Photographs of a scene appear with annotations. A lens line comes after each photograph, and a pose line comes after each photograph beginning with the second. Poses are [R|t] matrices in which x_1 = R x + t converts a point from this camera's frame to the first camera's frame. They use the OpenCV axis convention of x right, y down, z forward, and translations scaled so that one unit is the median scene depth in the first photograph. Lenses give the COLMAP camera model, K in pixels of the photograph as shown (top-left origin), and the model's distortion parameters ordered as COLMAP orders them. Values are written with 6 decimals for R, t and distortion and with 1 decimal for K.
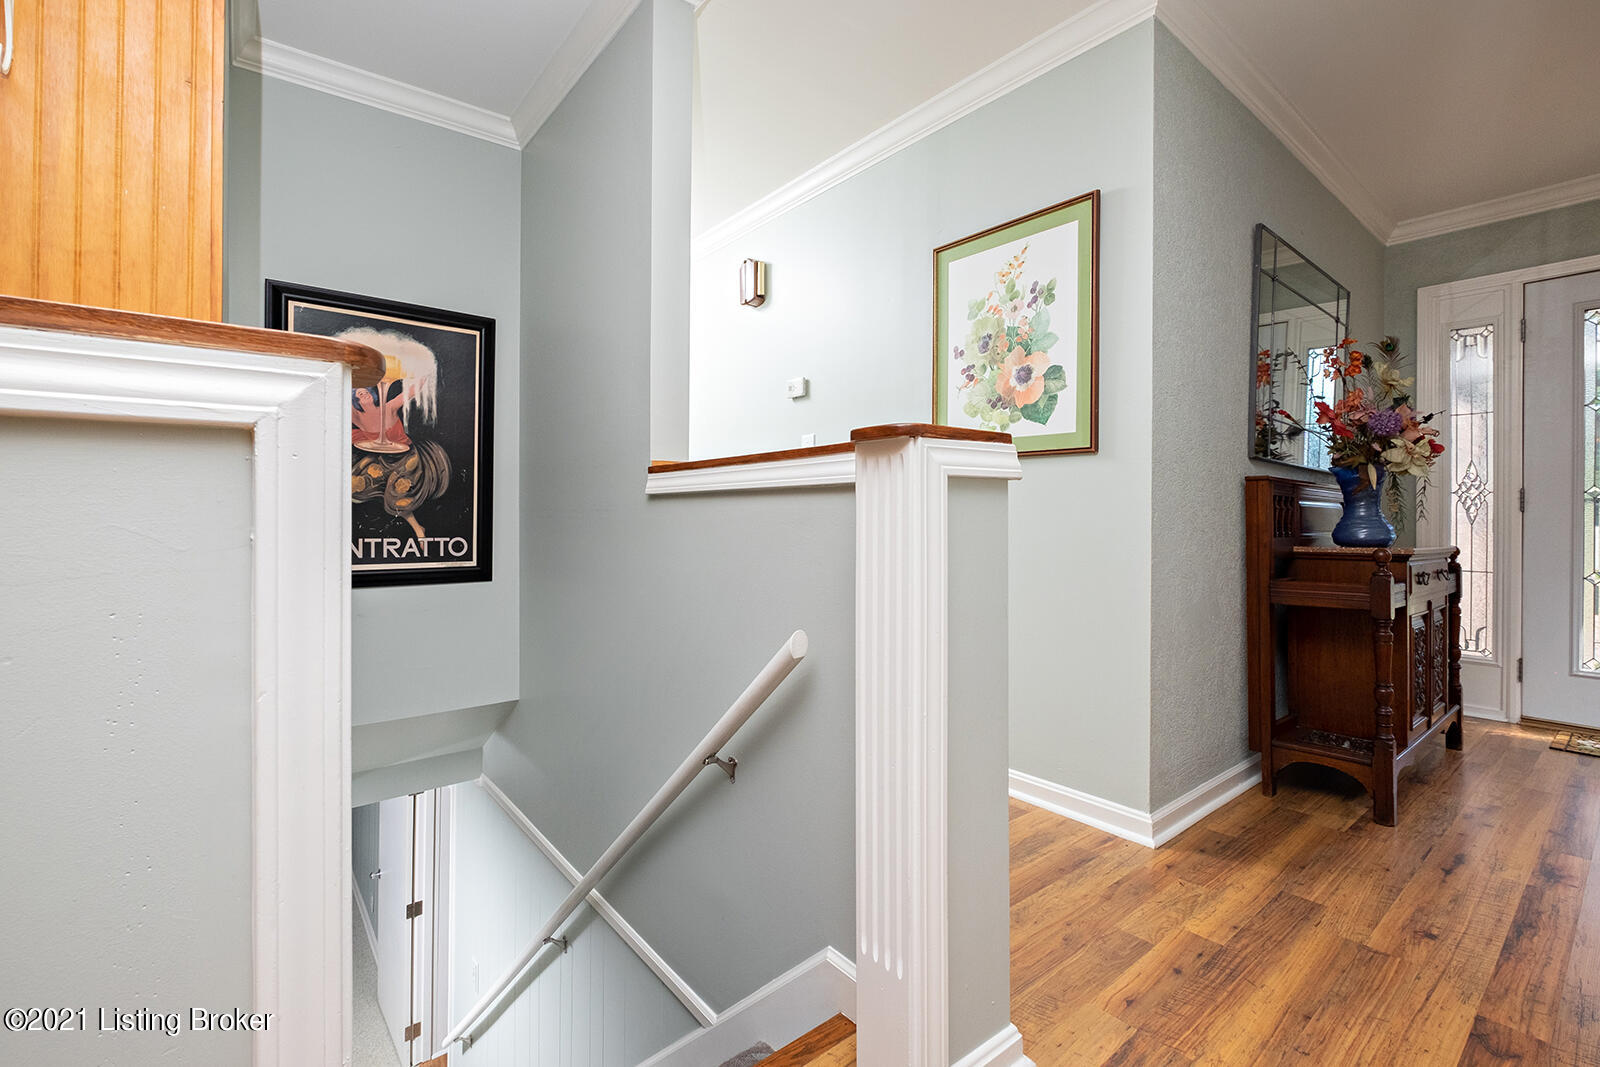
lens RADIAL K [[694.1, 0, 796.2], [0, 694.1, 509.8], [0, 0, 1]] dist [-0.008818, -0.000096]
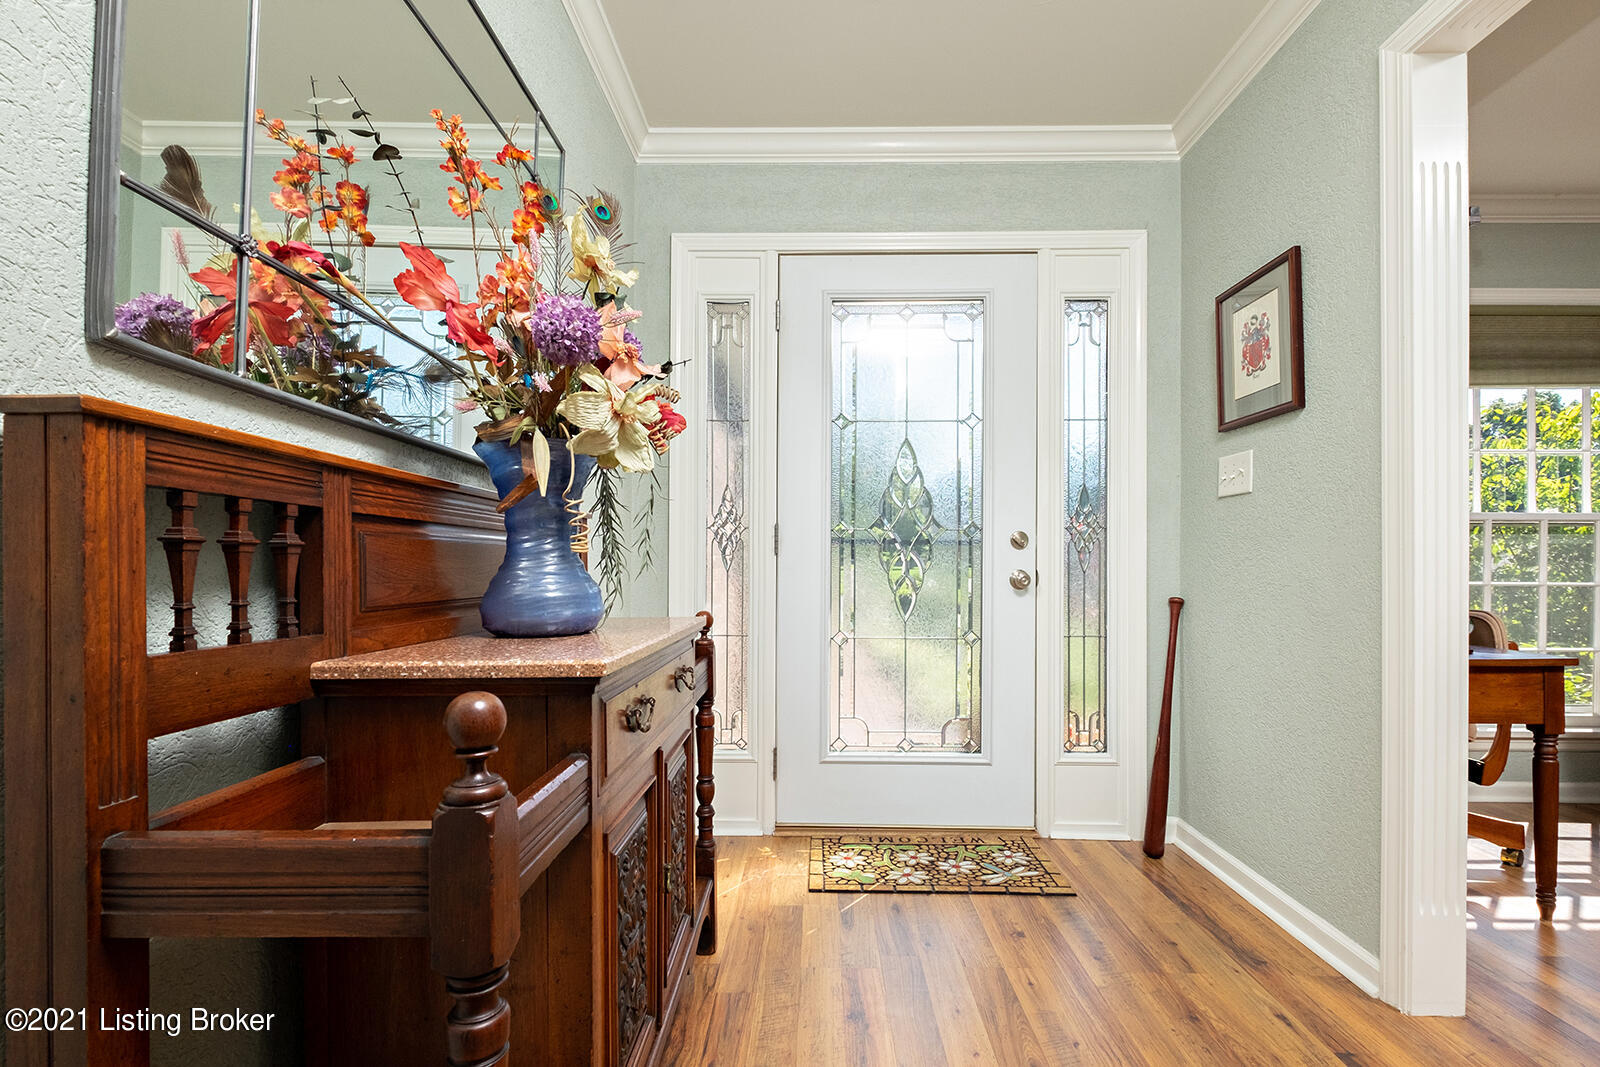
lens RADIAL K [[699.9, 0, 800.0], [0, 699.9, 533.5], [0, 0, 1]] dist [-0.001706, -0.000111]
pose [[0.639213, 0.020873, 0.768746, 0.552518], [0.002489, 0.999570, -0.029211, 0.002916], [-0.769026, 0.020586, 0.638886, 0.560490]]
